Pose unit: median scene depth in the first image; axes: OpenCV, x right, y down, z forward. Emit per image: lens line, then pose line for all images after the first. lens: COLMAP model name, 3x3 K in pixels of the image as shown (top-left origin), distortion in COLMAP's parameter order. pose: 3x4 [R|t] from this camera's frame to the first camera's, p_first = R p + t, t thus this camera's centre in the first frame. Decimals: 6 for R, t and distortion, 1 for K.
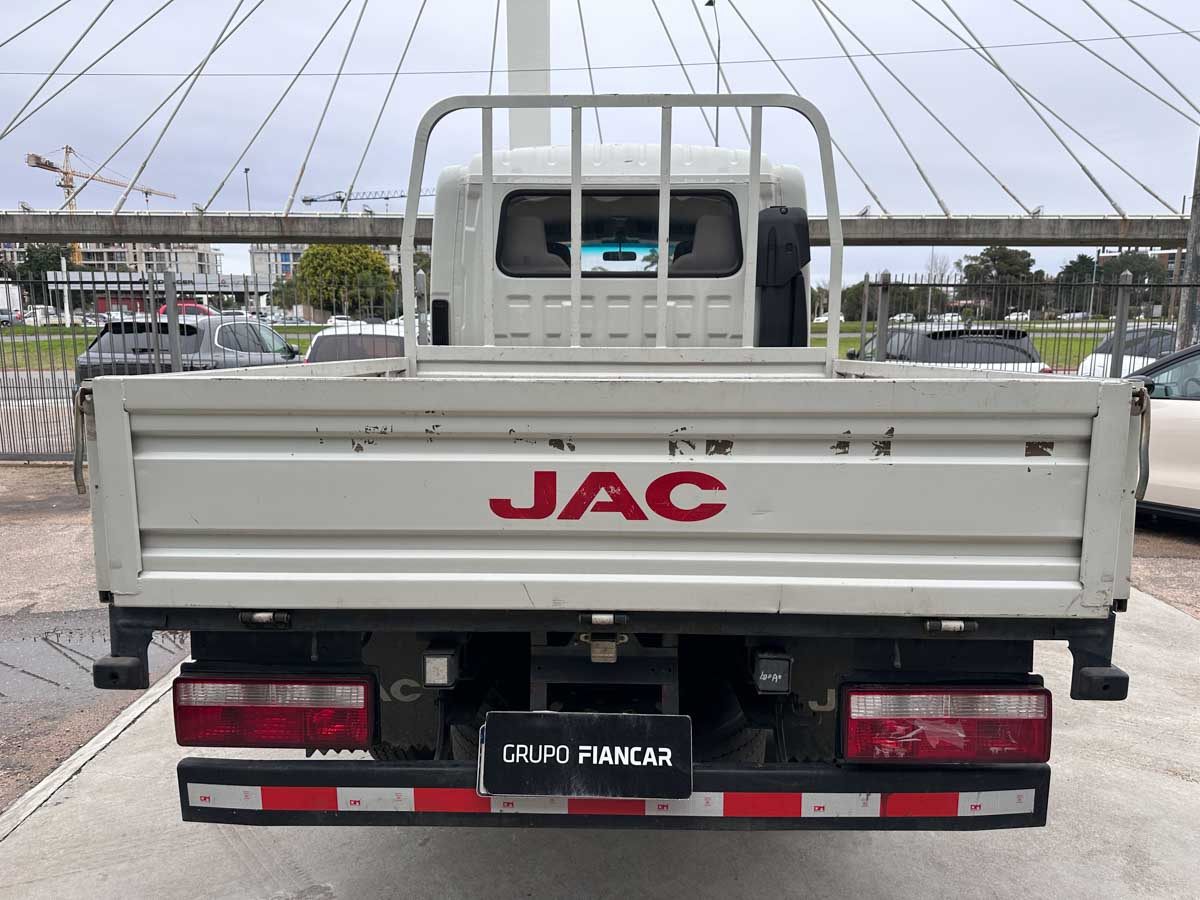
lens RADIAL K [[843.8, 0, 599.3], [0, 843.8, 452.4], [0, 0, 1]] dist [0.043657, -0.046133]
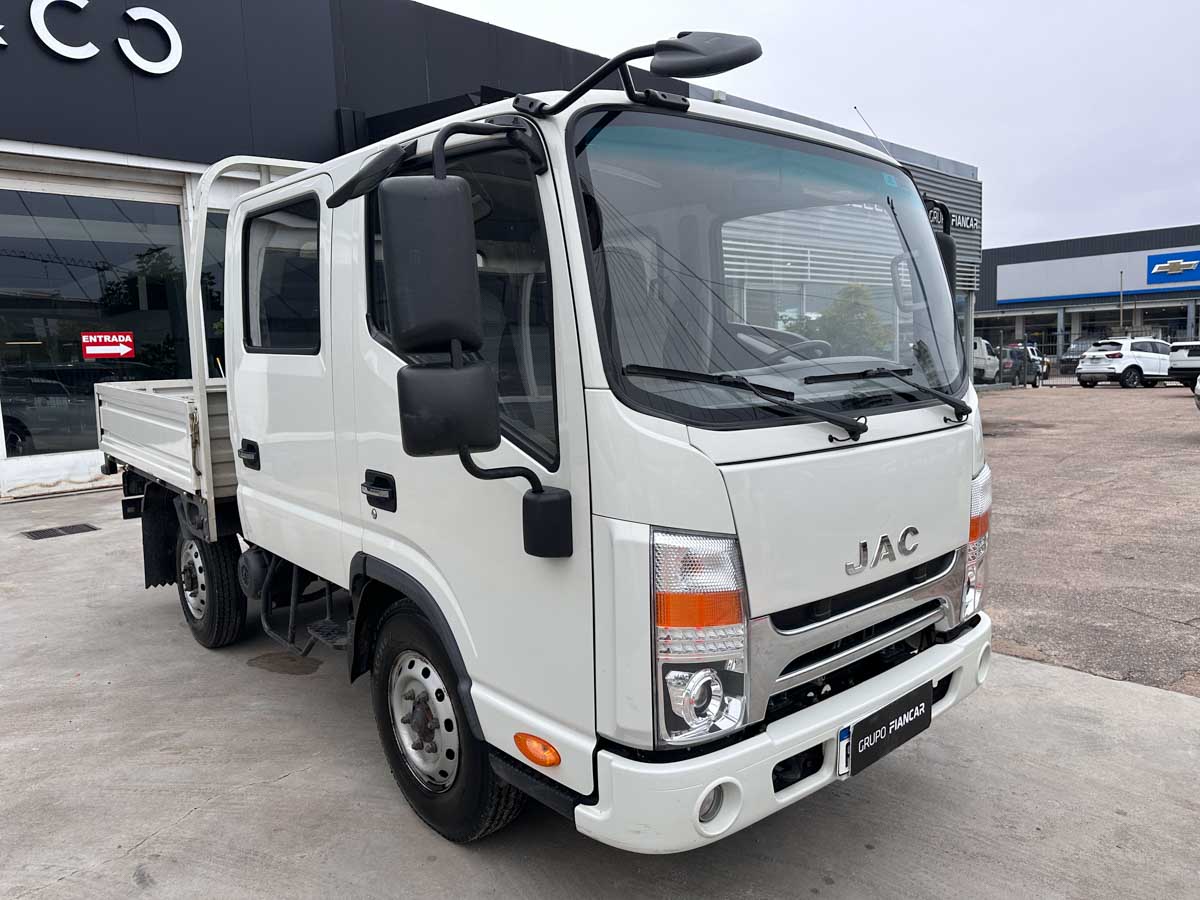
lens RADIAL K [[843.8, 0, 586.3], [0, 843.8, 448.0], [0, 0, 1]] dist [0.043657, -0.046133]
pose [[-0.745406, 0.099944, -0.659076, 0.901036], [-0.070690, 0.971271, 0.227235, -0.478330], [0.662852, 0.215972, -0.716926, 3.043295]]
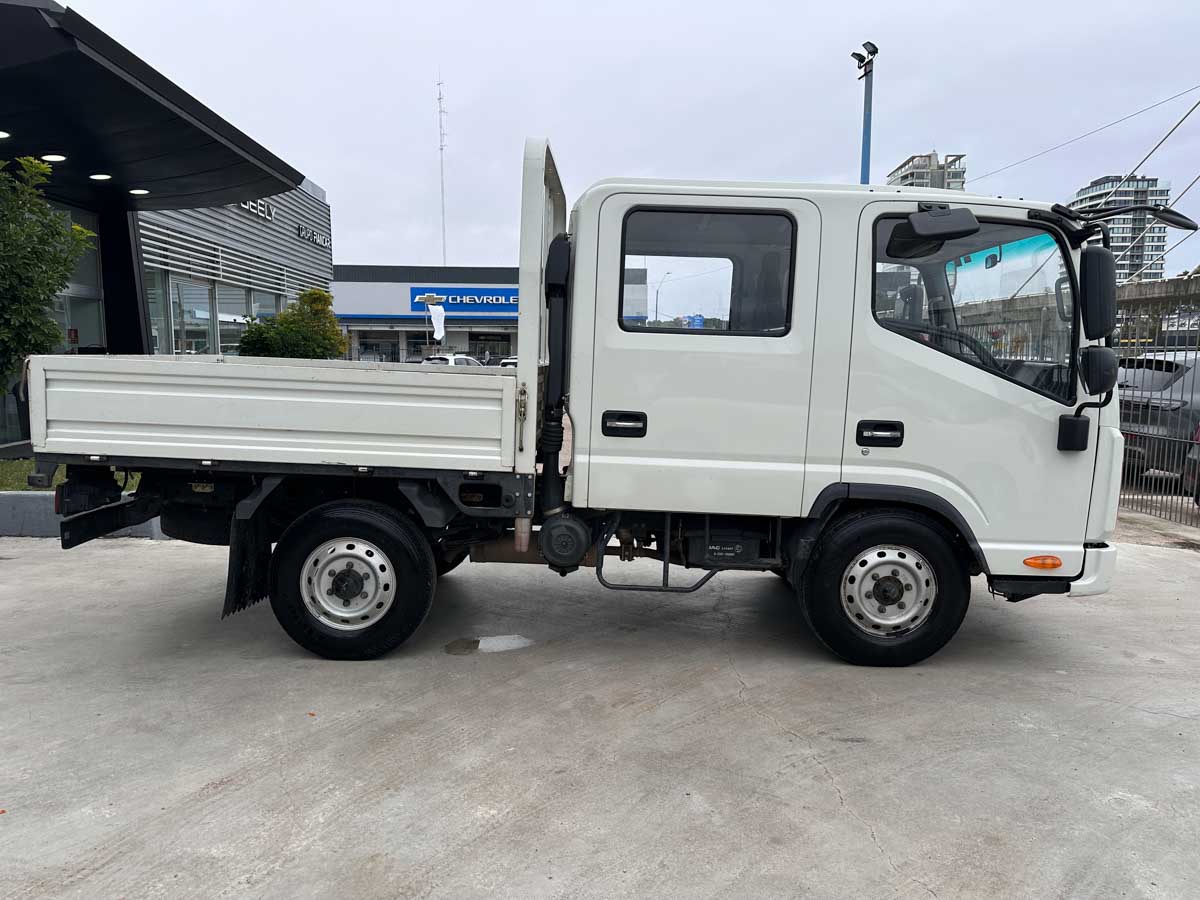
lens RADIAL K [[843.8, 0, 602.3], [0, 843.8, 443.5], [0, 0, 1]] dist [0.043657, -0.046133]
pose [[0.023326, 0.105050, -0.994193, 1.914300], [-0.169142, 0.980542, 0.099639, -0.214770], [0.985316, 0.165836, 0.040640, 1.559989]]
